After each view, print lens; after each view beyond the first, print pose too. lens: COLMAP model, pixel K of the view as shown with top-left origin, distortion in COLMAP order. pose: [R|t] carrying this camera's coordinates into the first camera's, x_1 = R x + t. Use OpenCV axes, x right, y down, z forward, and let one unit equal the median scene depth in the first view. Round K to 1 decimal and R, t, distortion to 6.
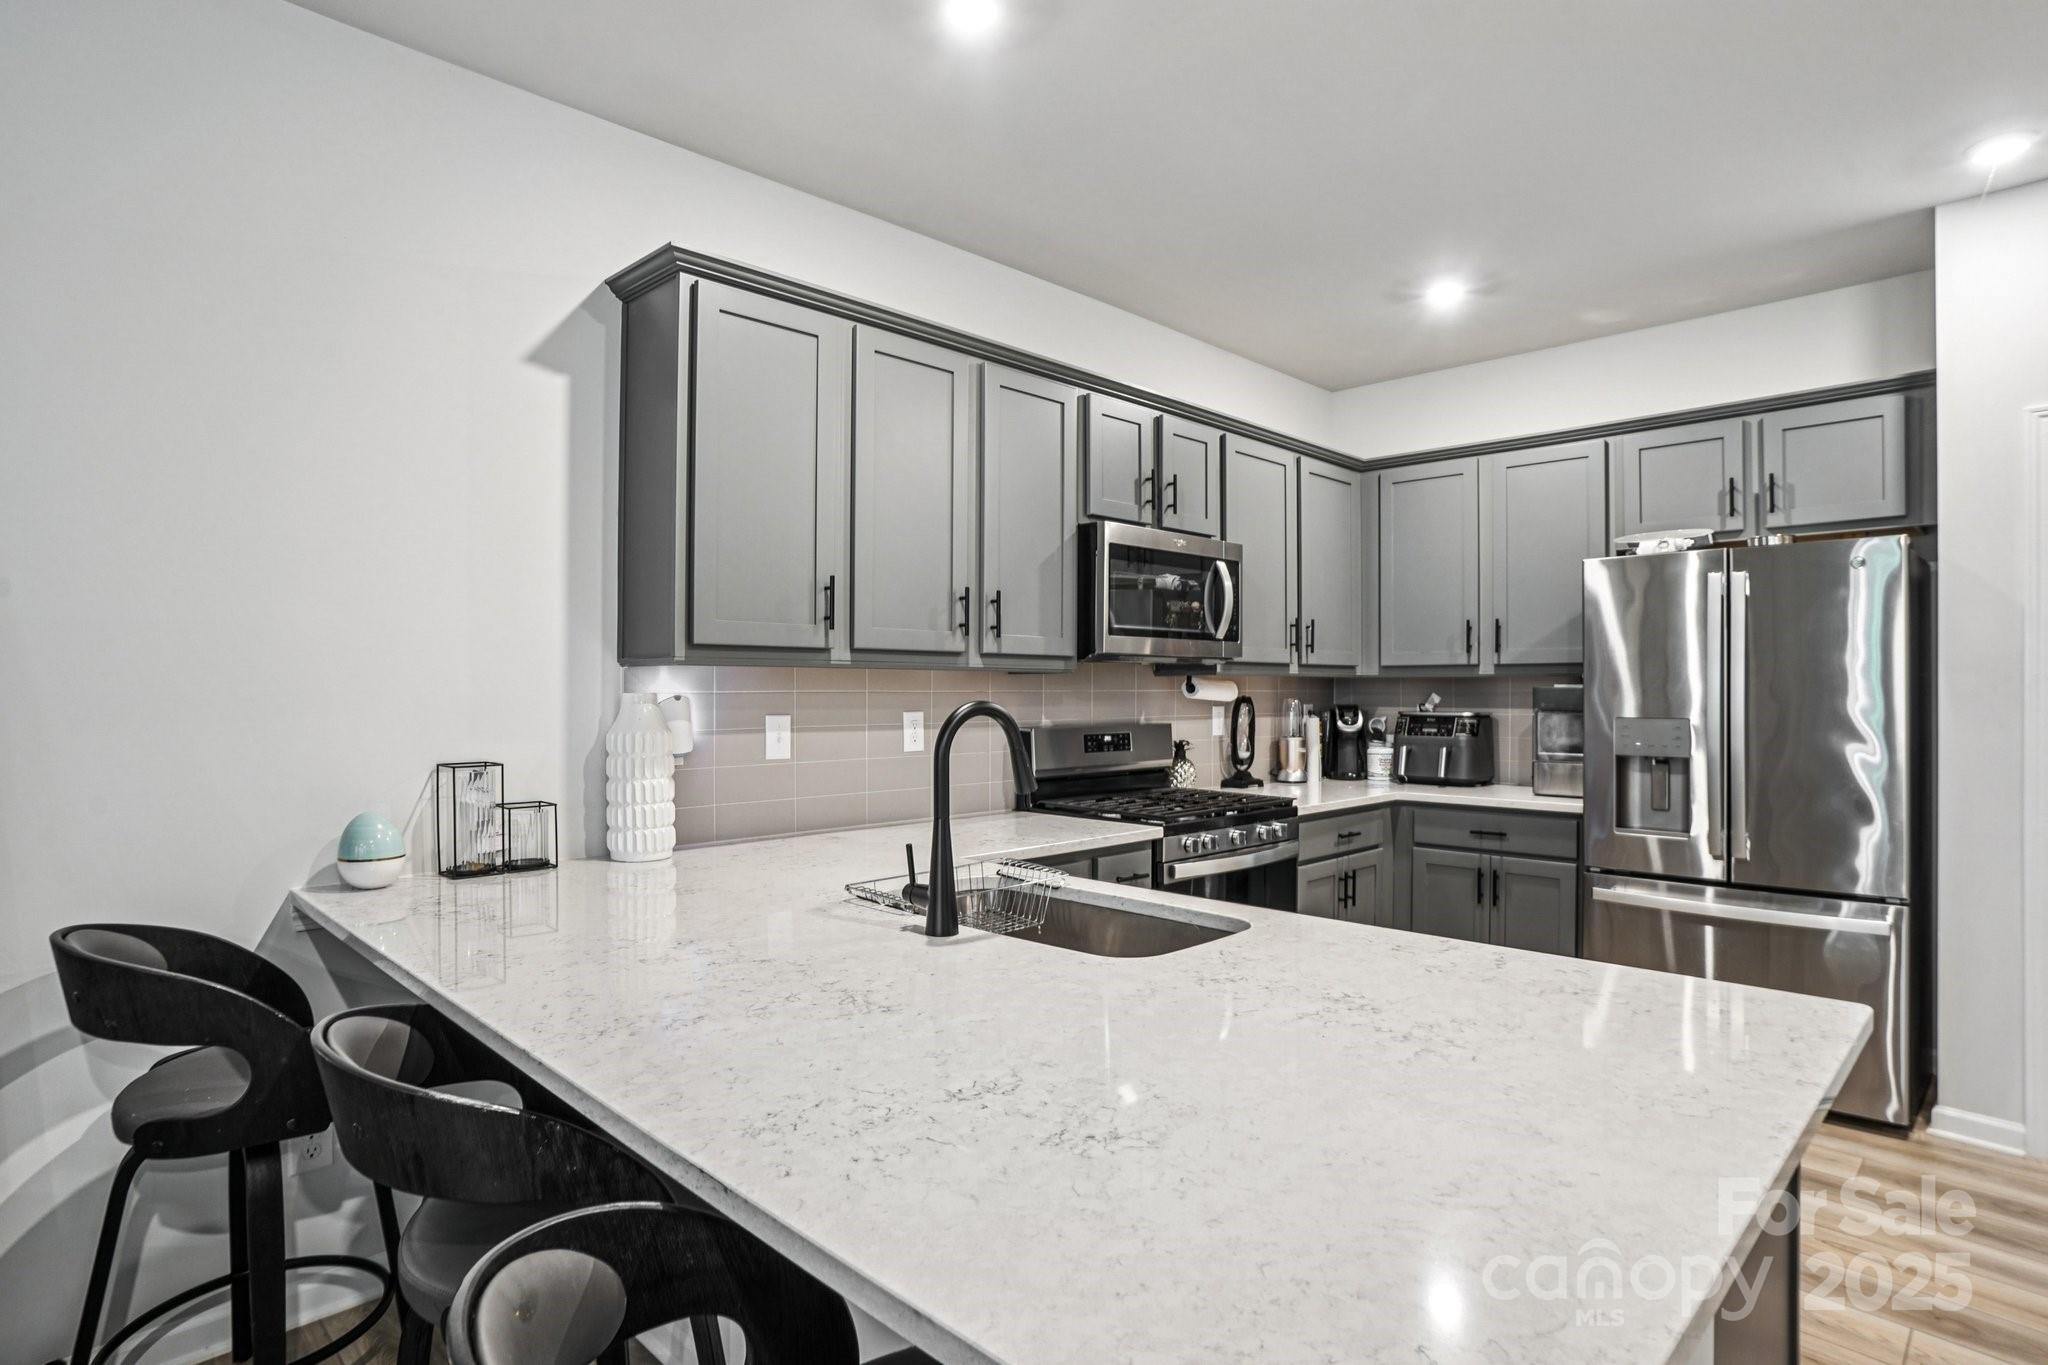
lens RADIAL K [[1063.3, 0, 1025.9], [0, 1063.3, 695.7], [0, 0, 1]] dist [-0.036936, 0.003698]
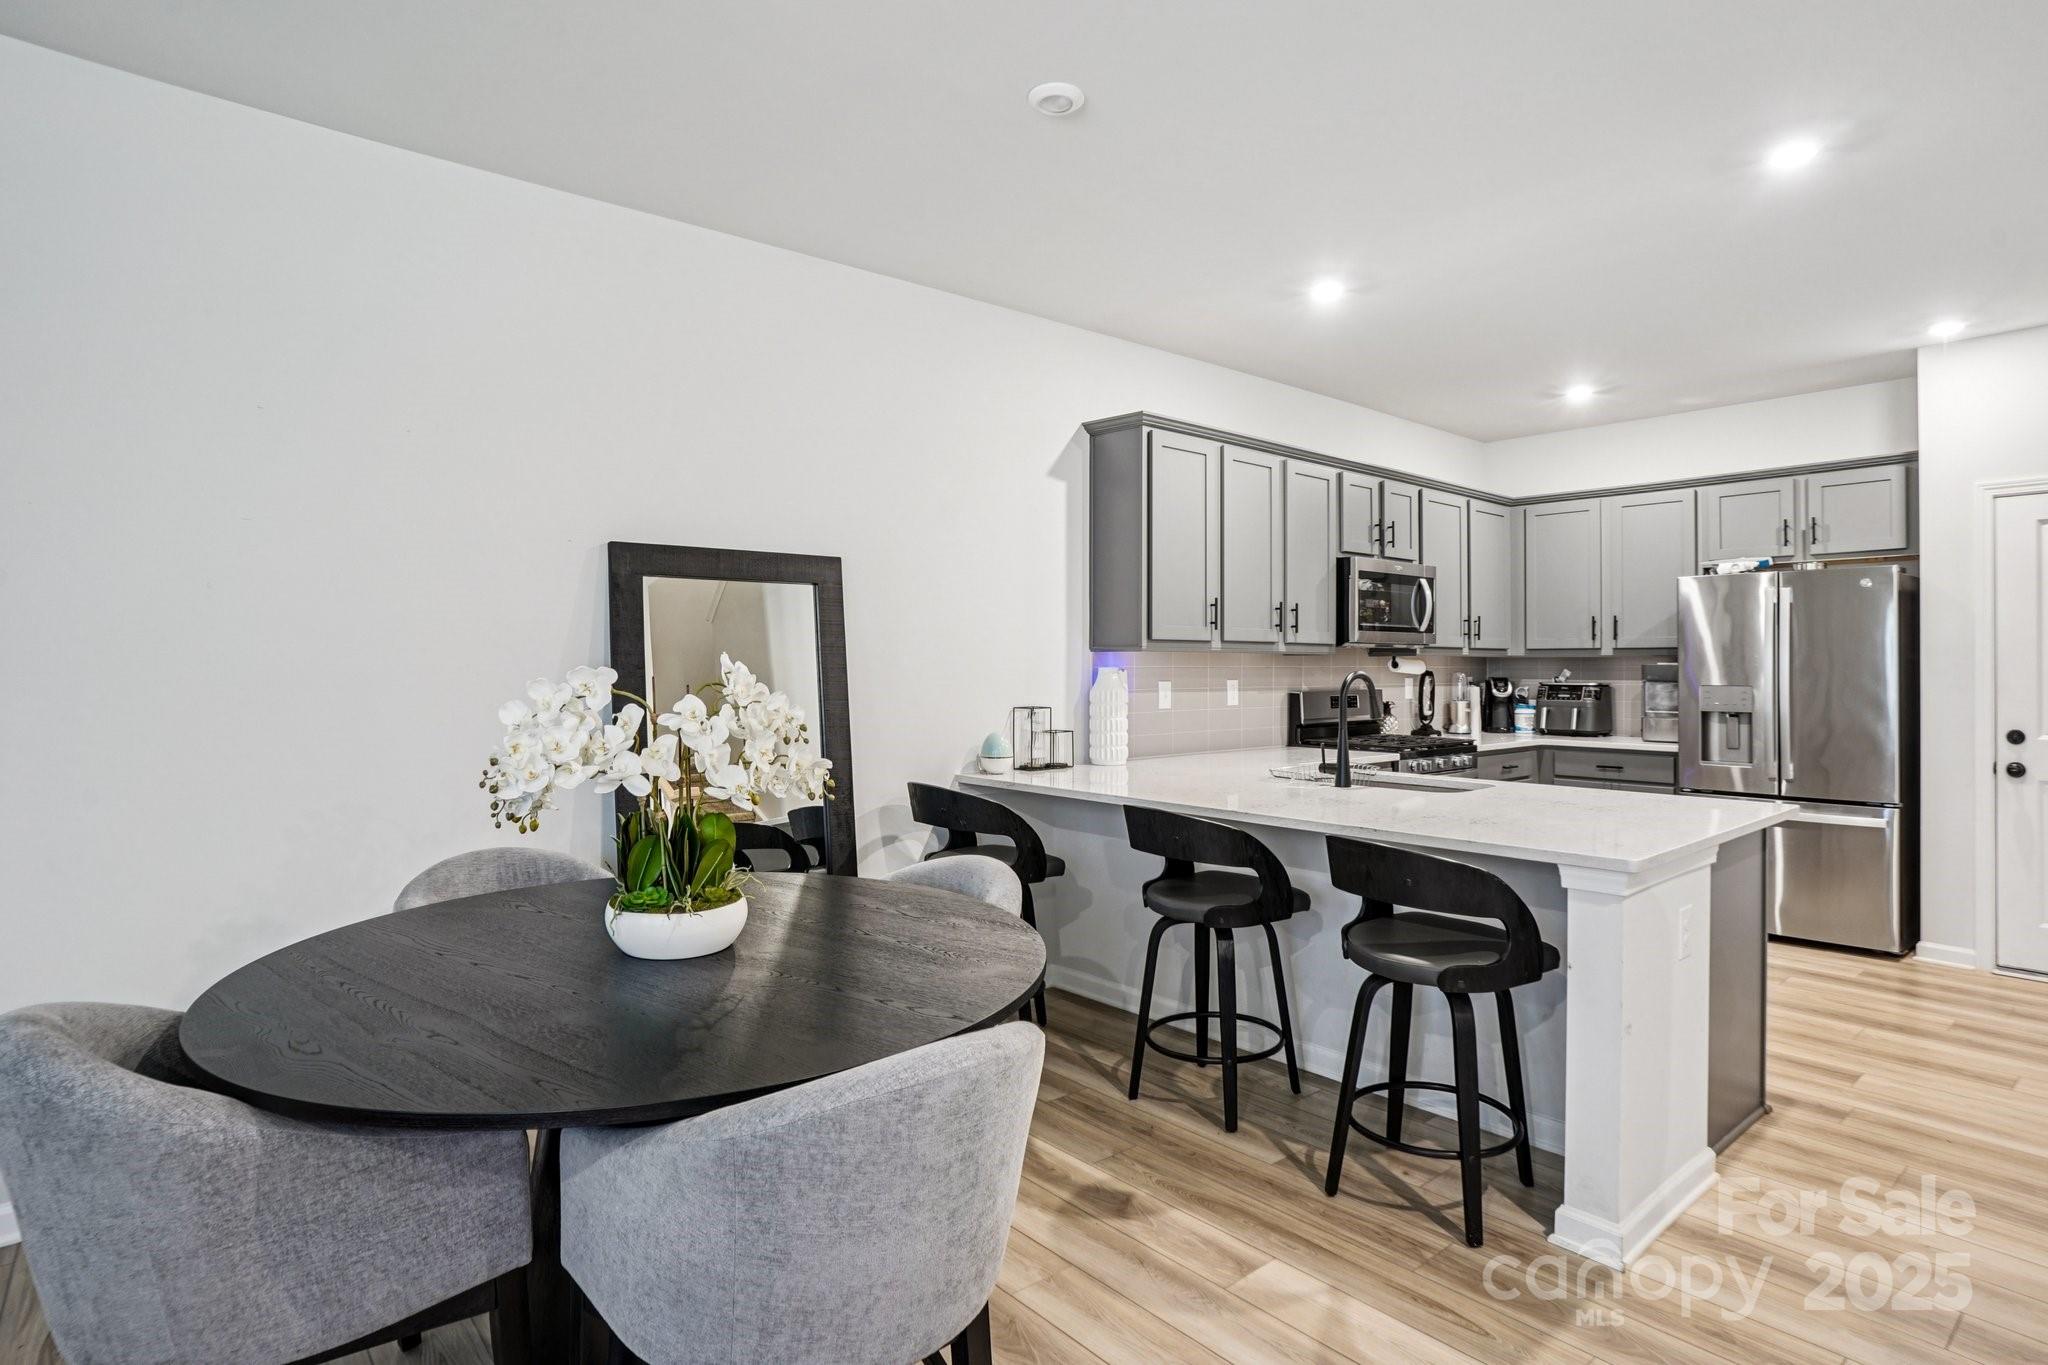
lens RADIAL K [[1063.3, 0, 1028.2], [0, 1063.3, 669.1], [0, 0, 1]] dist [-0.036936, 0.003698]
pose [[0.997246, 0.001512, -0.074148, -0.259794], [-0.001748, 0.999994, -0.003123, 0.004294], [0.074143, 0.003244, 0.997242, -0.513962]]
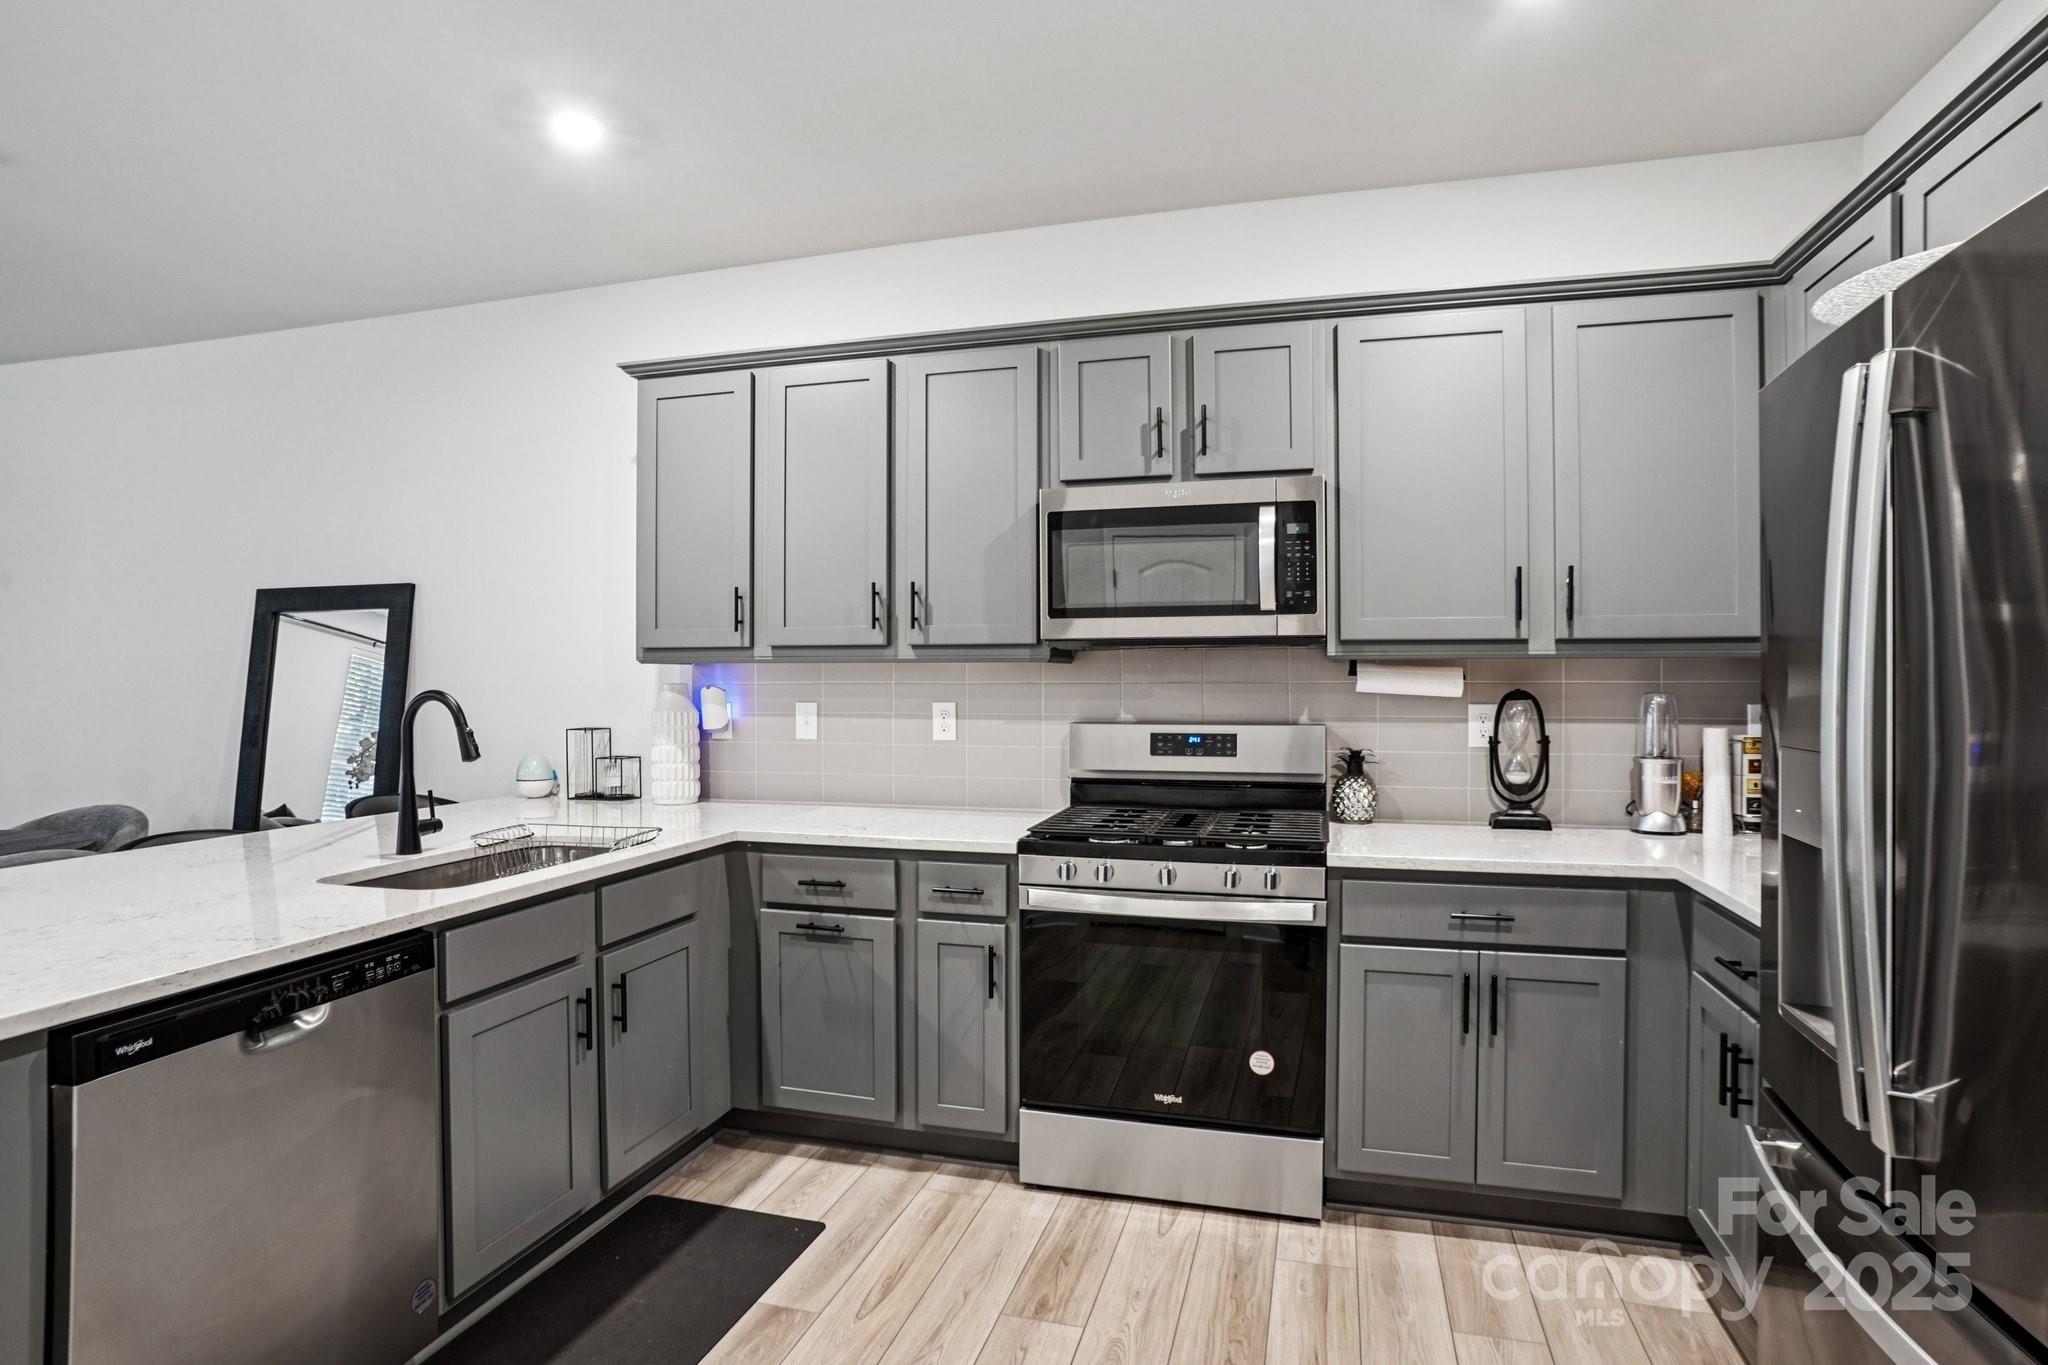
lens RADIAL K [[1063.3, 0, 1032.9], [0, 1063.3, 669.8], [0, 0, 1]] dist [-0.036936, 0.003698]
pose [[0.501142, -0.004700, -0.865353, 0.754490], [-0.001637, 0.999978, -0.006379, -0.008827], [0.865364, 0.004613, 0.501123, 0.501164]]
